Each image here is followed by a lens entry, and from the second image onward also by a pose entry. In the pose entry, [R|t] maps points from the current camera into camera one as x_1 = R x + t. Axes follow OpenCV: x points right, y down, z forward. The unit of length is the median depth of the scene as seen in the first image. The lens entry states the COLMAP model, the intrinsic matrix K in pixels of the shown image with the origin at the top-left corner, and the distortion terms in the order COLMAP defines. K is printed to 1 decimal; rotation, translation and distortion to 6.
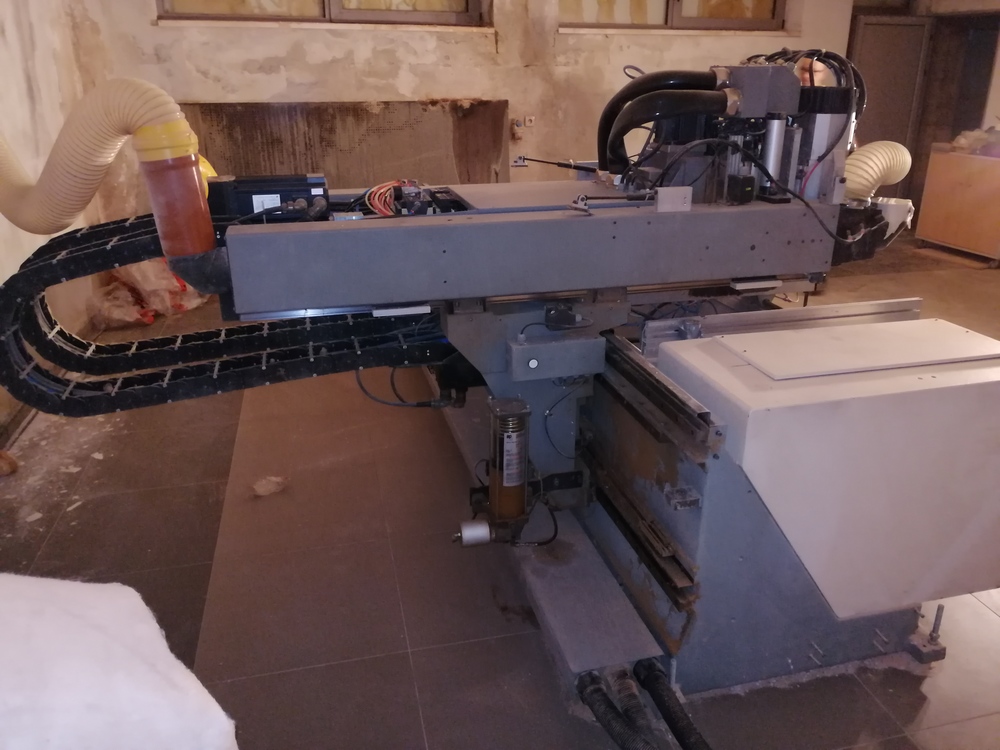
lens RADIAL K [[781.9, 0, 506.4], [0, 781.9, 378.7], [0, 0, 1]] dist [0.029343, -0.051292]
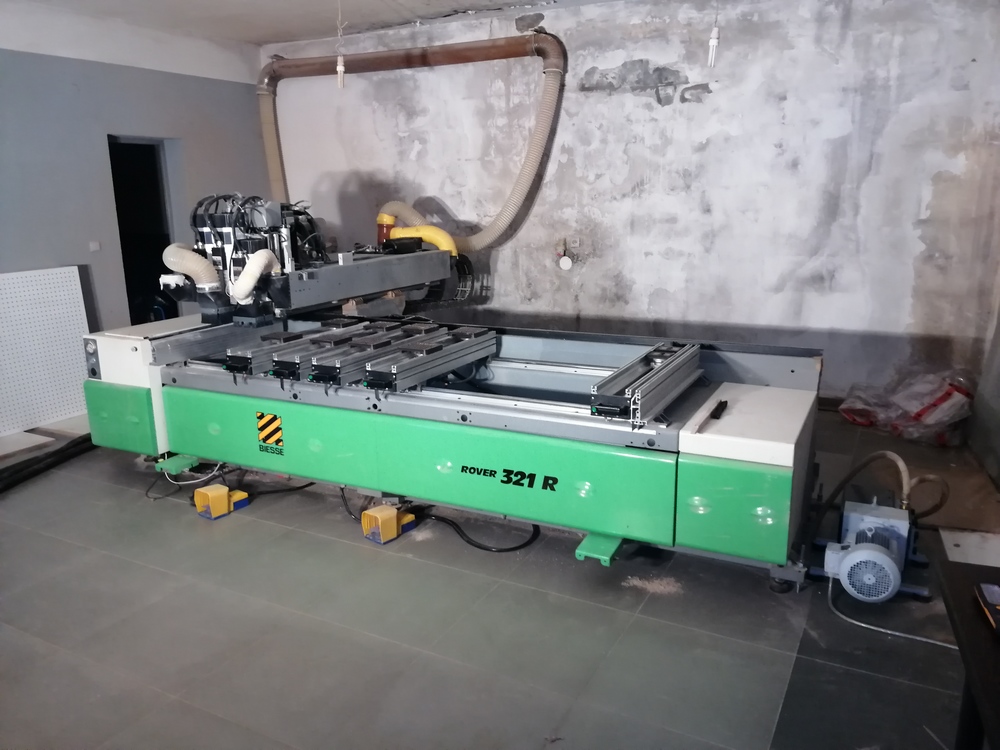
lens RADIAL K [[781.9, 0, 498.1], [0, 781.9, 368.9], [0, 0, 1]] dist [0.029343, -0.051292]
pose [[-0.671229, 0.175640, -0.720140, 0.522833], [-0.256628, 0.856376, 0.448066, -0.414226], [0.695409, 0.485563, -0.529750, 1.028108]]
